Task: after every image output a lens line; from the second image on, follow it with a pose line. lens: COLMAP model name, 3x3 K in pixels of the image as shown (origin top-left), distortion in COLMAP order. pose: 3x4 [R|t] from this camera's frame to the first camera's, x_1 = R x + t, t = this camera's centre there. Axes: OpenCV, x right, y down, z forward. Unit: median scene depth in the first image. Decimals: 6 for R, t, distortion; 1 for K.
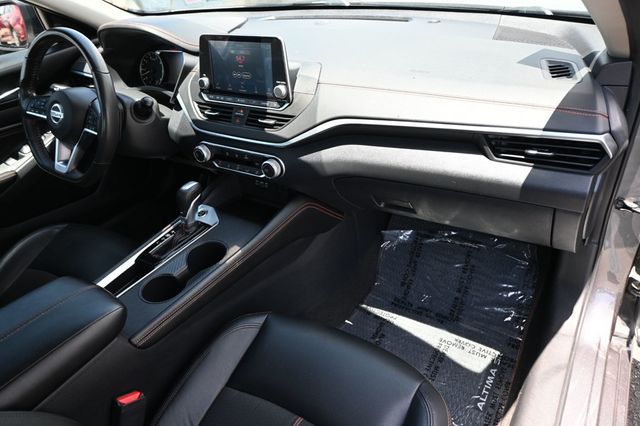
lens RADIAL K [[443.2, 0, 318.2], [0, 443.2, 214.7], [0, 0, 1]] dist [-0.014823, -0.007338]
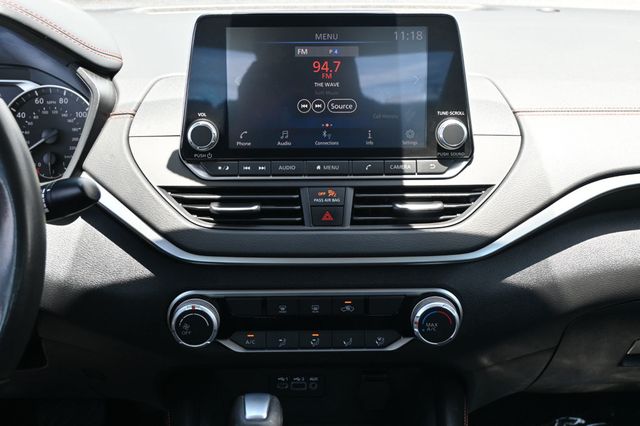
lens RADIAL K [[916.8, 0, 319.1], [0, 916.8, 209.5], [0, 0, 1]] dist [0.004096, 0.000000]
pose [[0.828792, -0.087778, 0.552630, -0.661379], [0.239167, 0.948430, -0.208038, -0.051603], [-0.505869, 0.304591, 0.807044, 0.353837]]
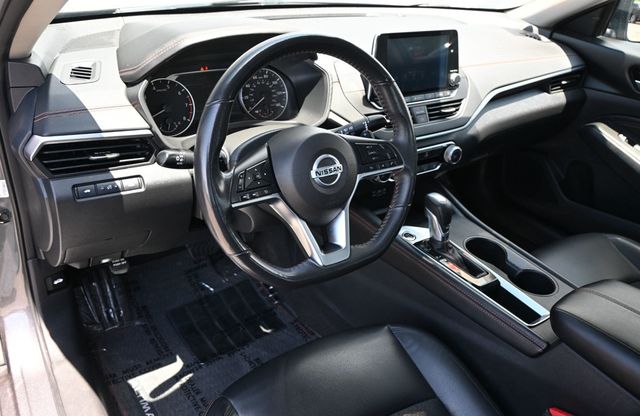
lens RADIAL K [[508.0, 0, 322.7], [0, 508.0, 204.9], [0, 0, 1]] dist [0.007336, 0.000646]
pose [[0.379122, -0.338040, 0.861392, -1.312239], [0.410341, 0.895770, 0.170928, -0.332258], [-0.829389, 0.288662, 0.478318, 0.732943]]
